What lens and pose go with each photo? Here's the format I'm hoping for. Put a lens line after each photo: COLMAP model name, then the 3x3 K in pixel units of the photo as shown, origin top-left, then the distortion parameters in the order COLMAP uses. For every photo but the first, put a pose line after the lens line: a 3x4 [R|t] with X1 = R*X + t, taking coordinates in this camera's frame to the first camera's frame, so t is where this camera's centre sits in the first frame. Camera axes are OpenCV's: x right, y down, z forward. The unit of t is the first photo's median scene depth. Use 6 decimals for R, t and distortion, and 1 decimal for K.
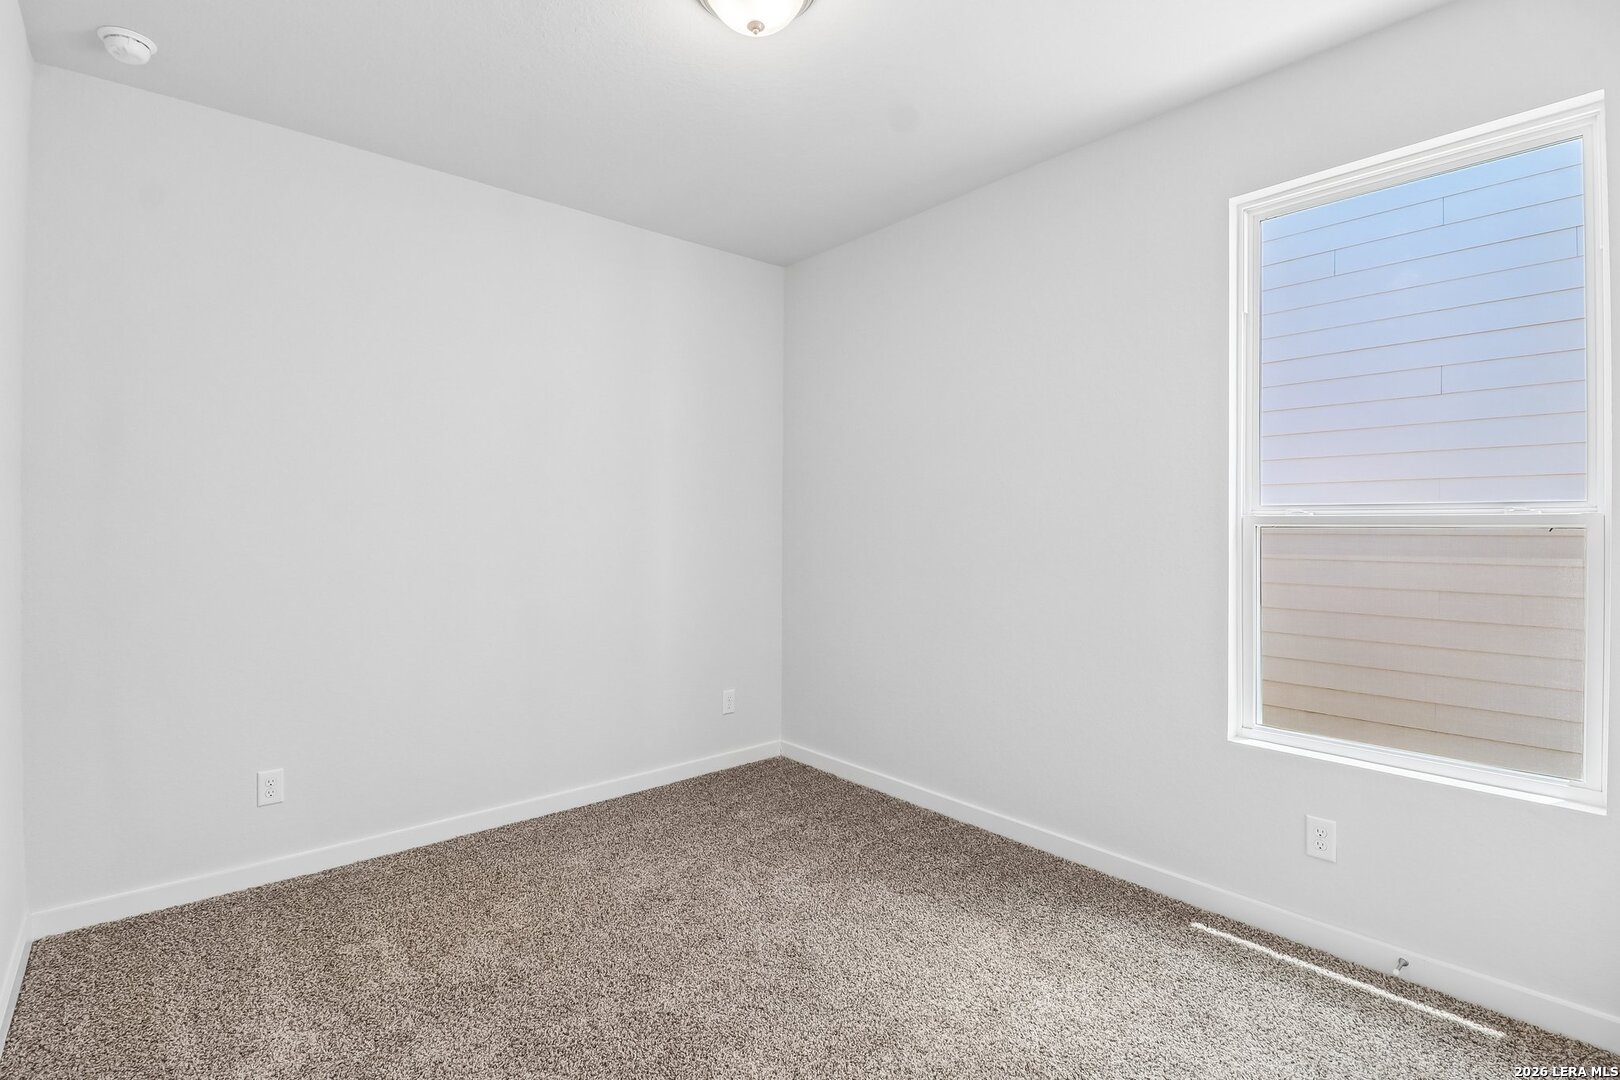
lens RADIAL K [[725.8, 0, 811.5], [0, 725.8, 526.4], [0, 0, 1]] dist [-0.029988, -0.000444]
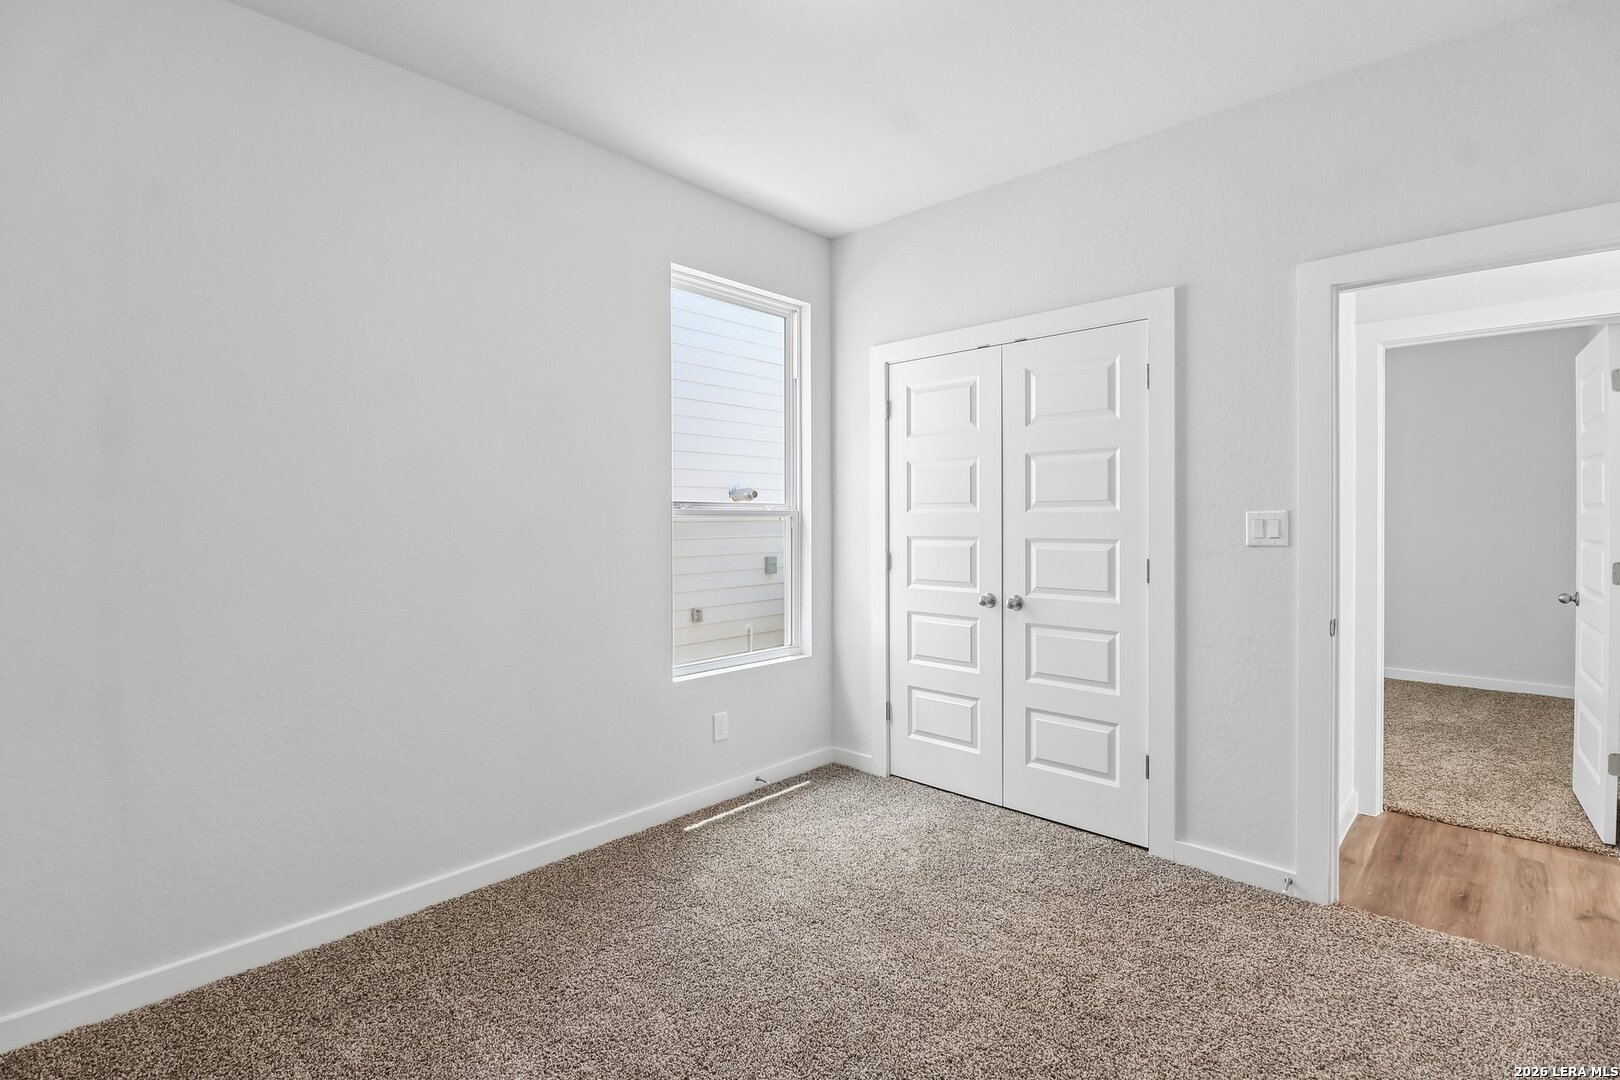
lens RADIAL K [[759.6, 0, 799.7], [0, 759.6, 529.7], [0, 0, 1]] dist [0.001869, -0.010664]
pose [[-0.116714, -0.001738, 0.993164, -0.808981], [-0.001231, 0.999998, 0.001606, 0.027921], [-0.993165, -0.001035, -0.116716, 0.950191]]
